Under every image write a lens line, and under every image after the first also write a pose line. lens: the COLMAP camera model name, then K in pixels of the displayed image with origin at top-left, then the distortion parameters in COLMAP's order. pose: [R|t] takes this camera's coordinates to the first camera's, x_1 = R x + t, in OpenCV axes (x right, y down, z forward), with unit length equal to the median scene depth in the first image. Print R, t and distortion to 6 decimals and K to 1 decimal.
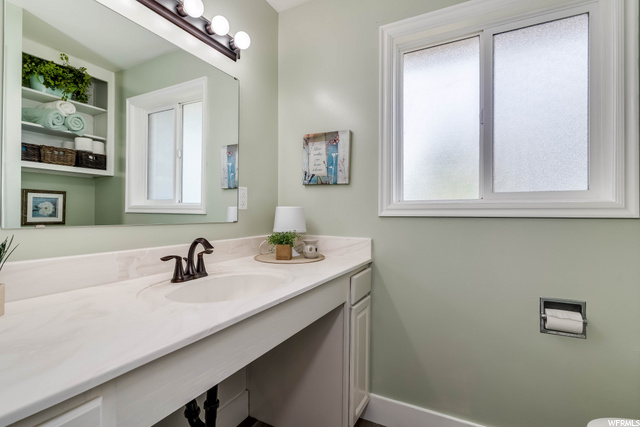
lens RADIAL K [[306.4, 0, 318.3], [0, 306.4, 211.9], [0, 0, 1]] dist [0.000579, 0.000222]
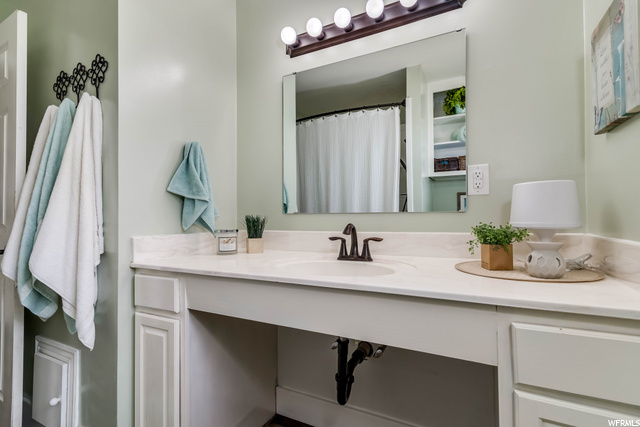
lens RADIAL K [[306.4, 0, 318.7], [0, 306.4, 216.3], [0, 0, 1]] dist [0.000579, 0.000222]
pose [[-0.009611, -0.011731, -0.999885, 0.681094], [0.016134, 0.999799, -0.011885, 0.064137], [0.999824, -0.016246, -0.009419, 0.836639]]
